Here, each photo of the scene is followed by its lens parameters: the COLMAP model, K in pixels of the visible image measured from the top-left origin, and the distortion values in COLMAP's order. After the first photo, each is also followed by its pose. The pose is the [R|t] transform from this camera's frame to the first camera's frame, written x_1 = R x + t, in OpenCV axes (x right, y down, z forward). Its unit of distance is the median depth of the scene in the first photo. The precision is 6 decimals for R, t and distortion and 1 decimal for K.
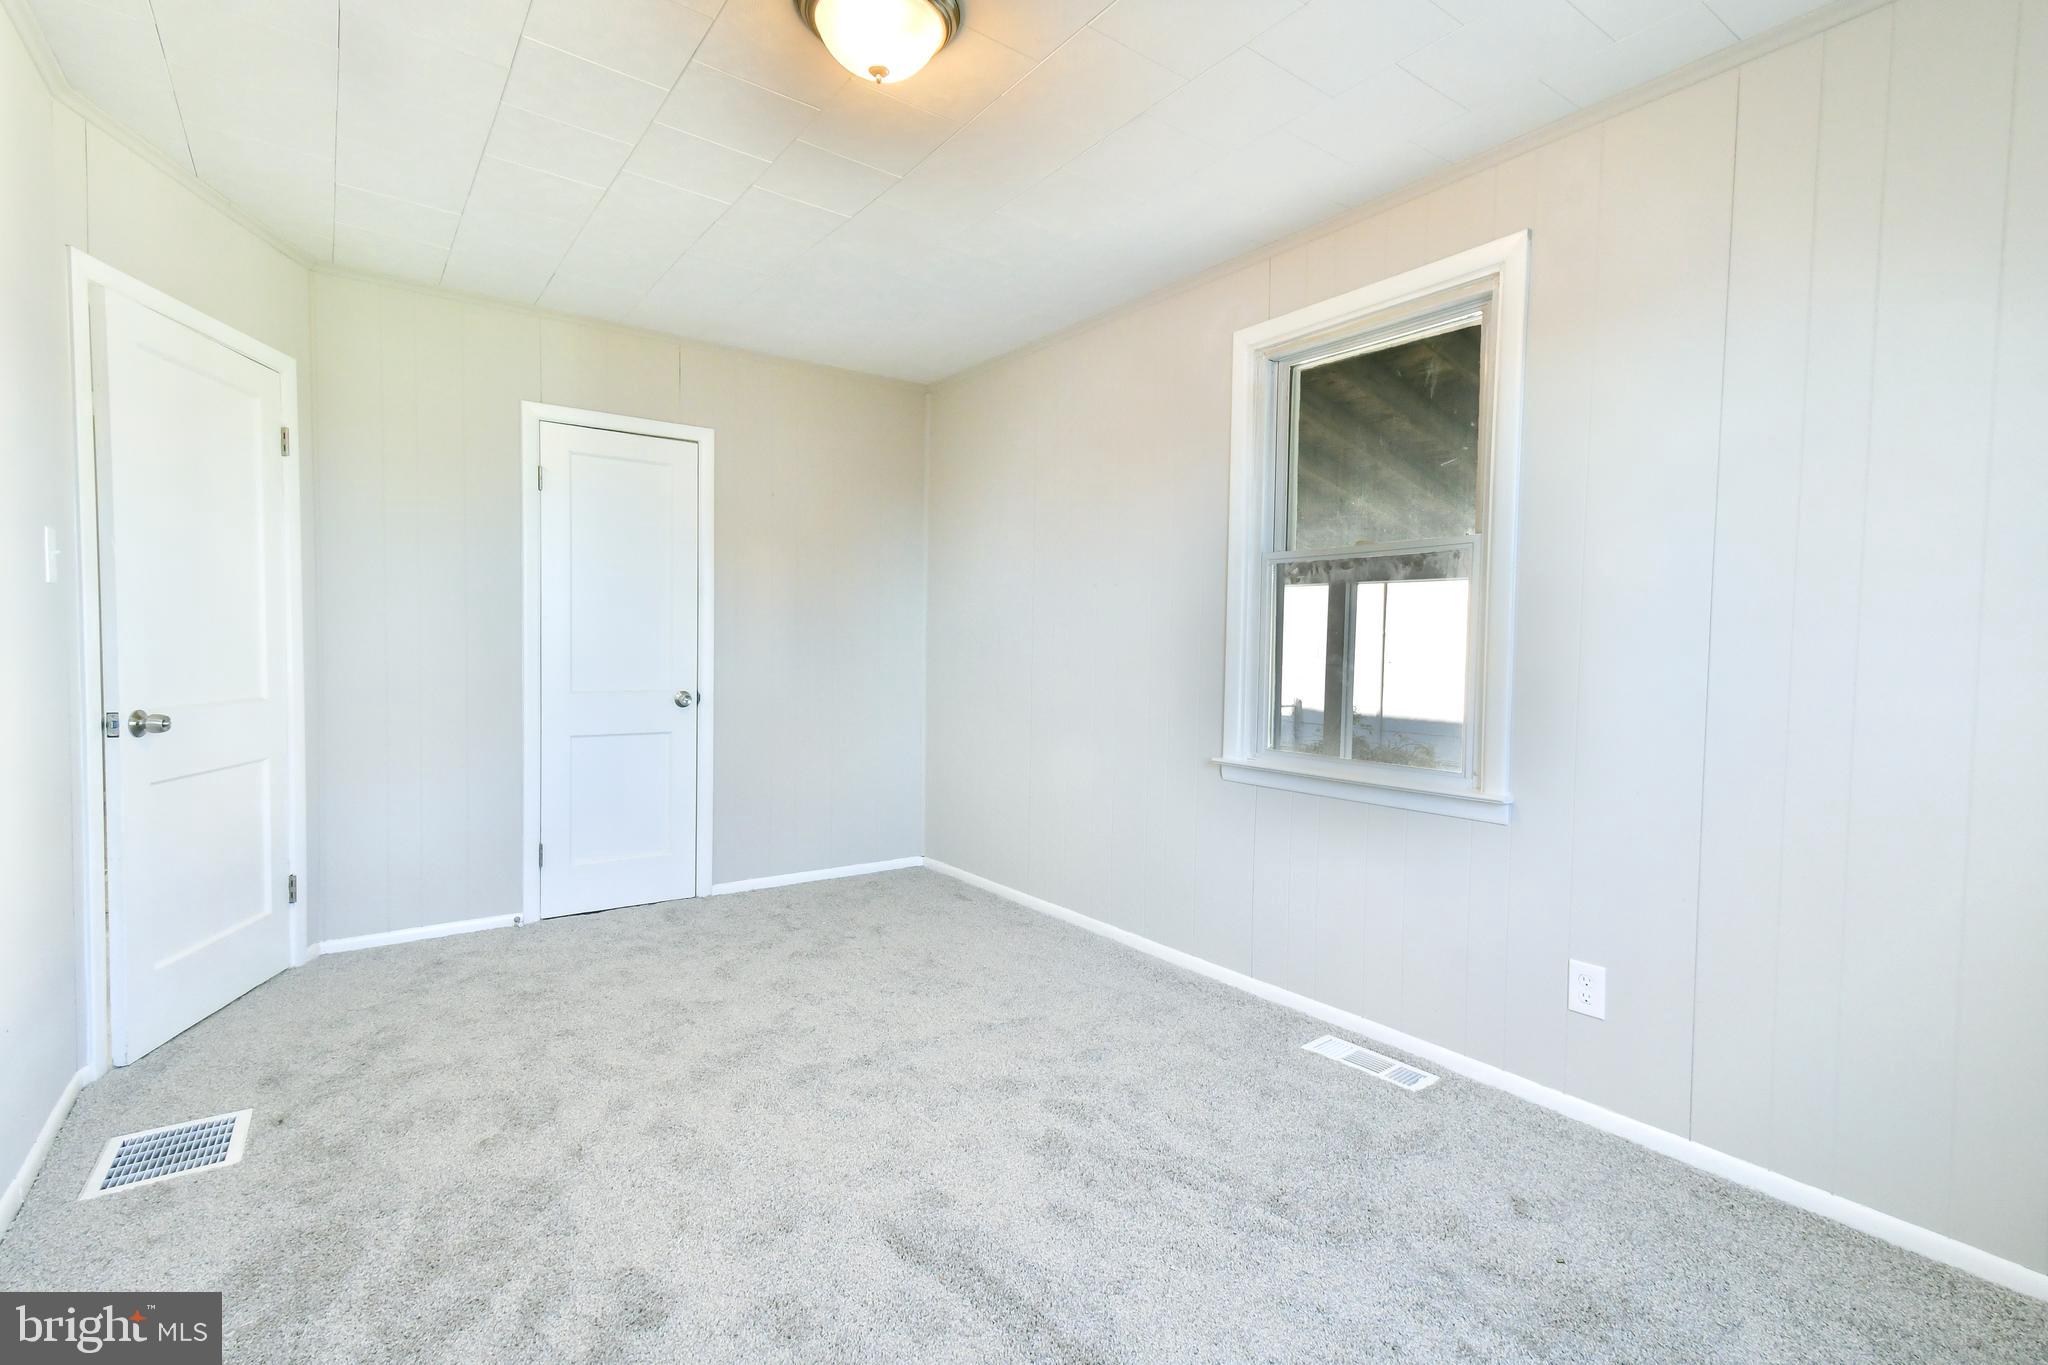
lens RADIAL K [[927.5, 0, 1019.7], [0, 927.5, 679.3], [0, 0, 1]] dist [0.020226, -0.000138]
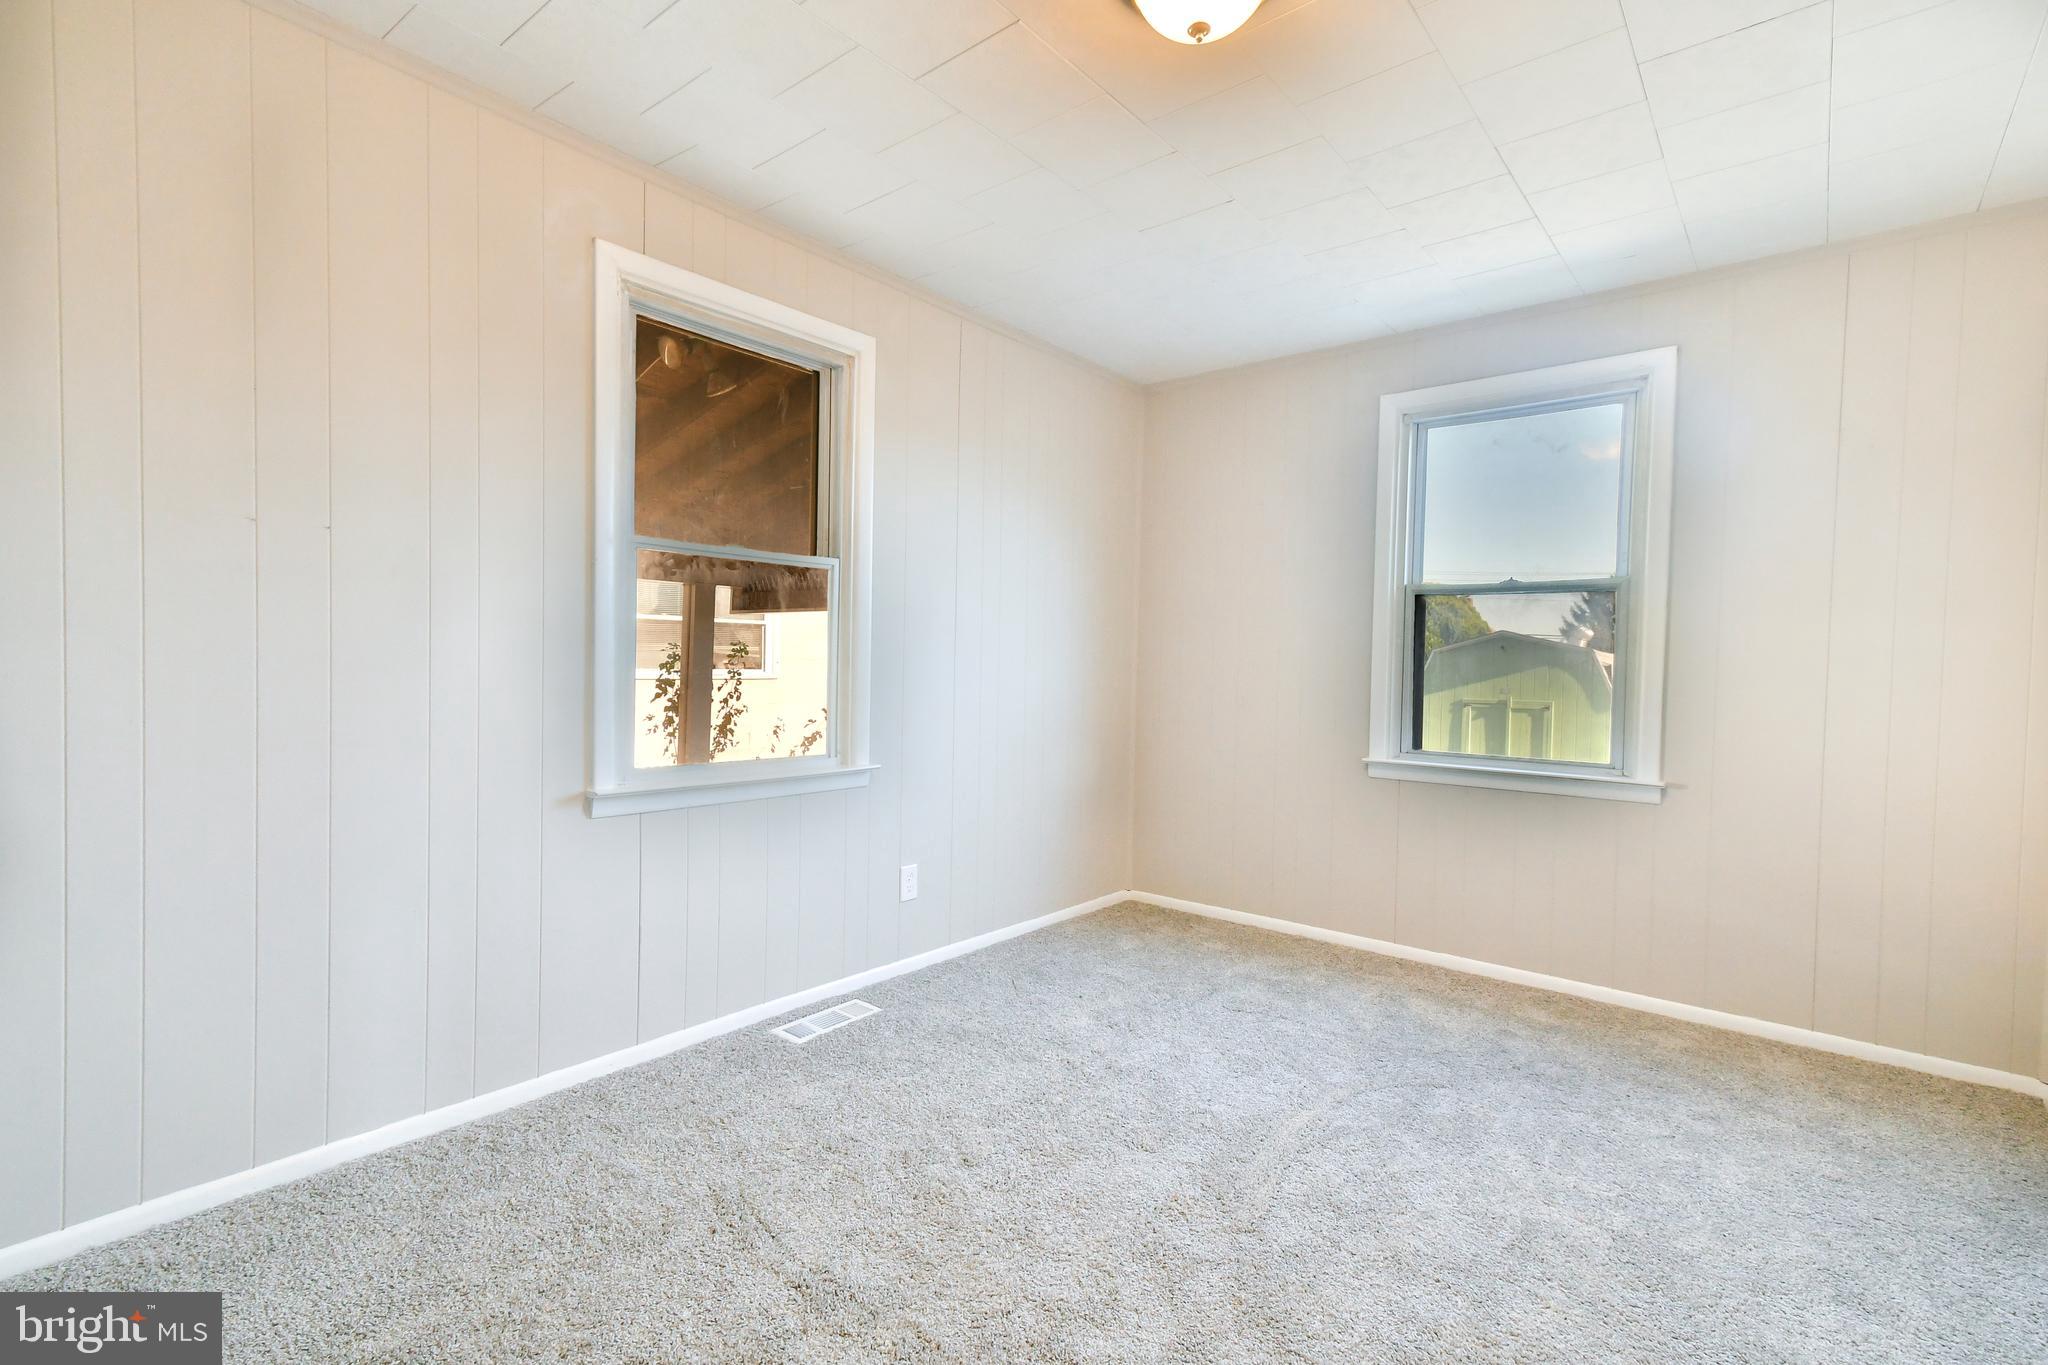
lens RADIAL K [[927.5, 0, 1019.7], [0, 927.5, 679.3], [0, 0, 1]] dist [0.020226, -0.000138]
pose [[-0.246307, -0.040972, 0.968325, -0.758502], [0.003713, 0.999059, 0.043217, -0.049129], [-0.969185, 0.014240, -0.245923, 1.054247]]
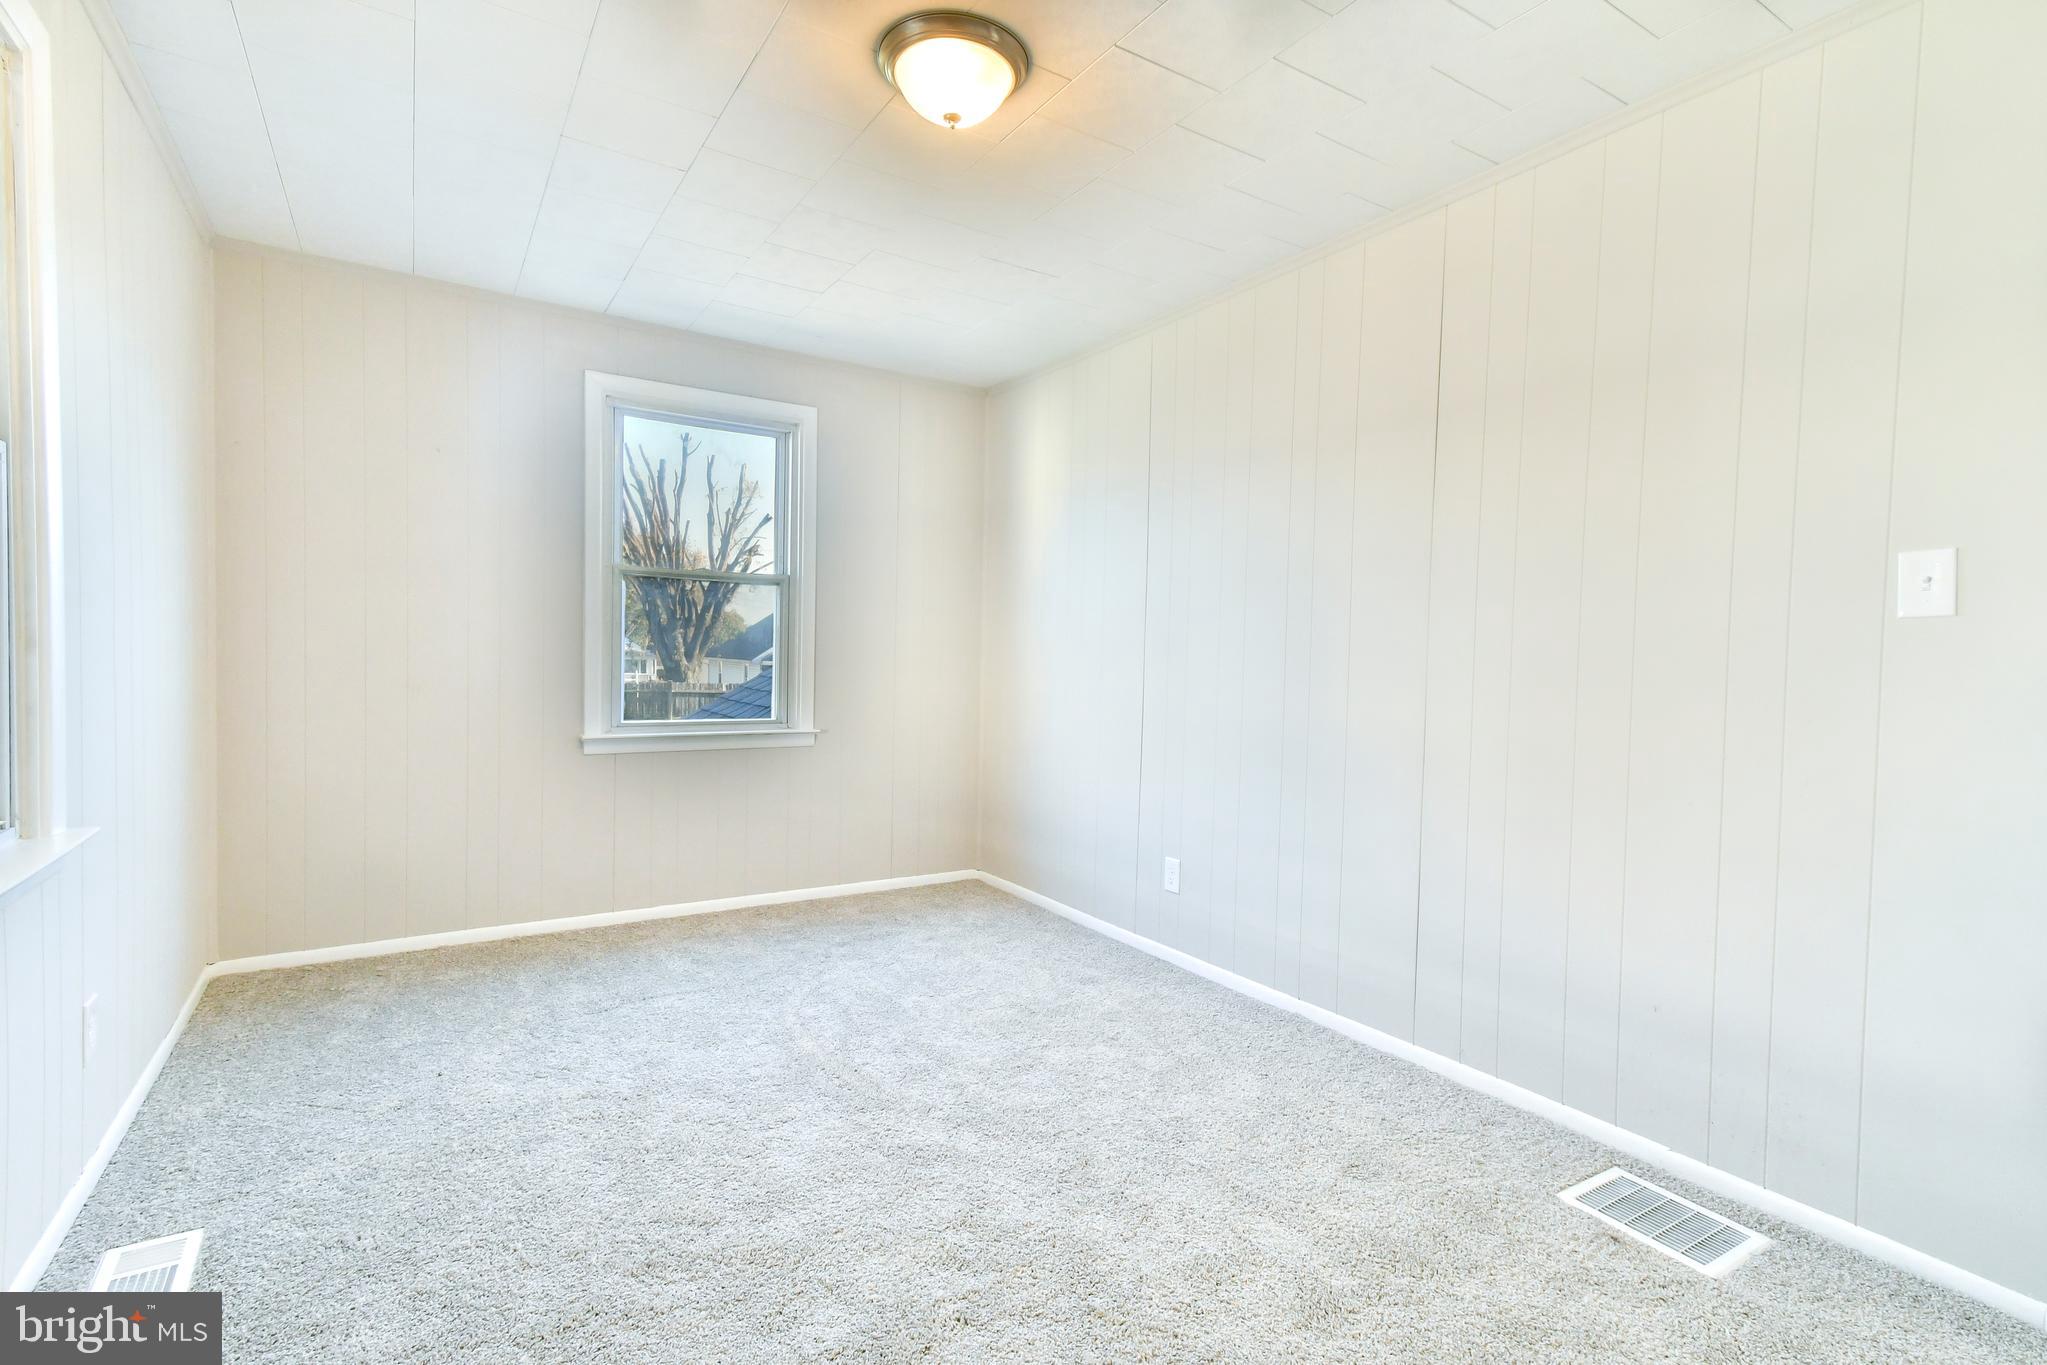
lens RADIAL K [[950.3, 0, 1009.5], [0, 950.3, 683.3], [0, 0, 1]] dist [0.014745, -0.000469]
pose [[-0.996816, -0.039556, 0.069229, -0.234769], [-0.035042, 0.997254, 0.065246, -0.062578], [-0.071620, 0.062613, -0.995465, 1.601153]]
